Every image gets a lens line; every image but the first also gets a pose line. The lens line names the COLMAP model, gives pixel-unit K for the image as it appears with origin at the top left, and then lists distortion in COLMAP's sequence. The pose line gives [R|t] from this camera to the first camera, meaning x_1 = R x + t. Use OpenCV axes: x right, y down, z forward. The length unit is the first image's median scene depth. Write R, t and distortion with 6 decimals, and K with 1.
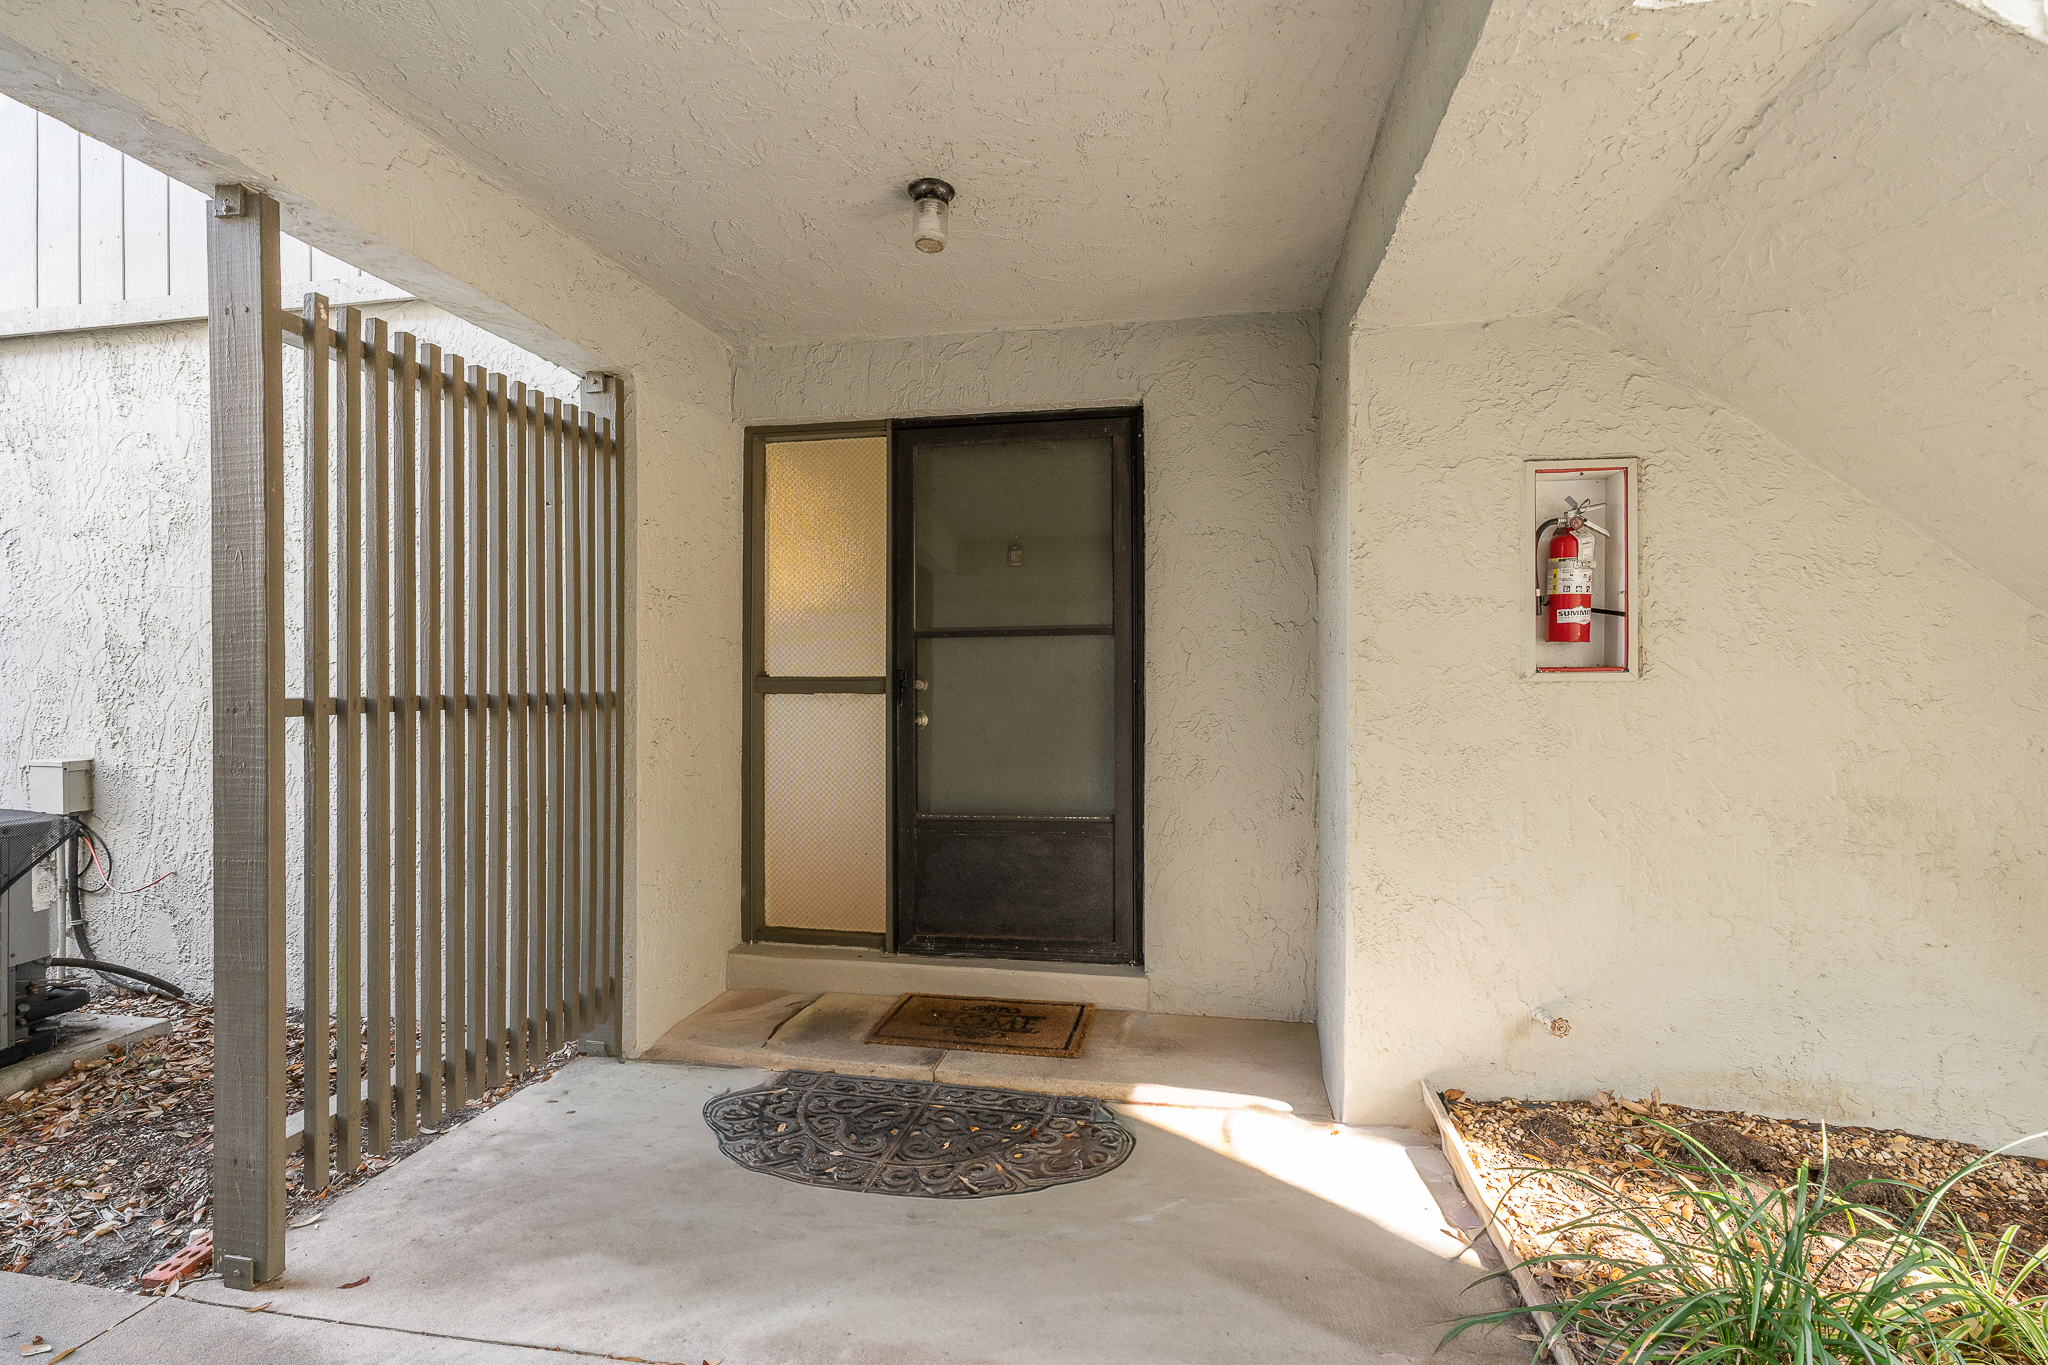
lens RADIAL K [[923.8, 0, 1026.3], [0, 923.8, 686.2], [0, 0, 1]] dist [-0.009214, -0.000057]
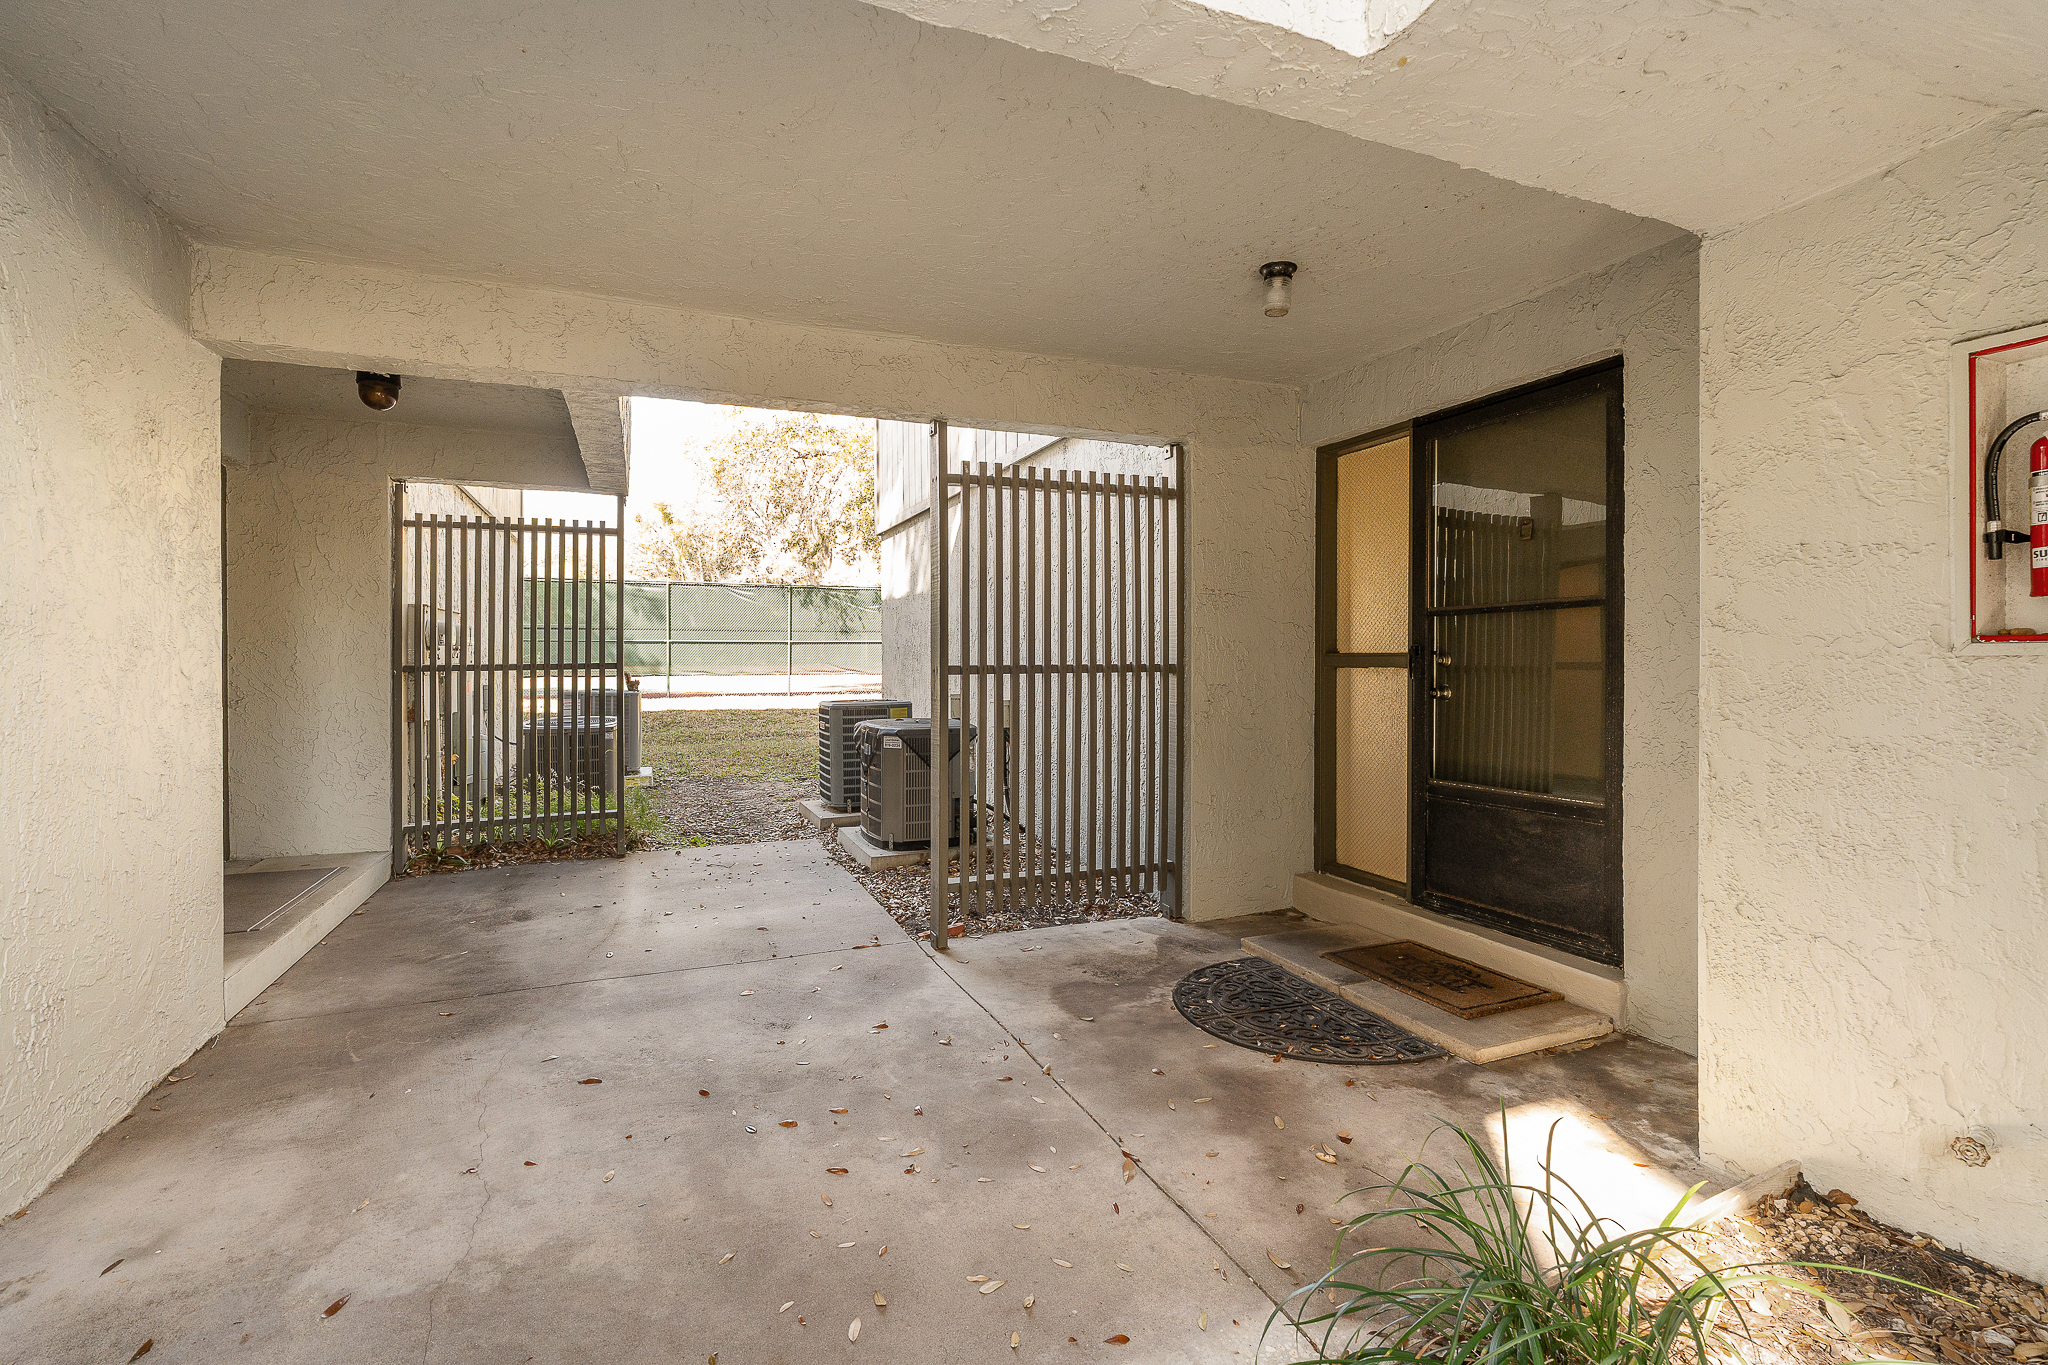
lens RADIAL K [[927.2, 0, 1025.3], [0, 927.2, 657.3], [0, 0, 1]] dist [-0.003704, 0.001391]
pose [[0.545174, -0.000792, -0.838323, 0.645632], [-0.003681, 0.999988, -0.003338, 0.001087], [0.838315, 0.004906, 0.545164, 0.013575]]
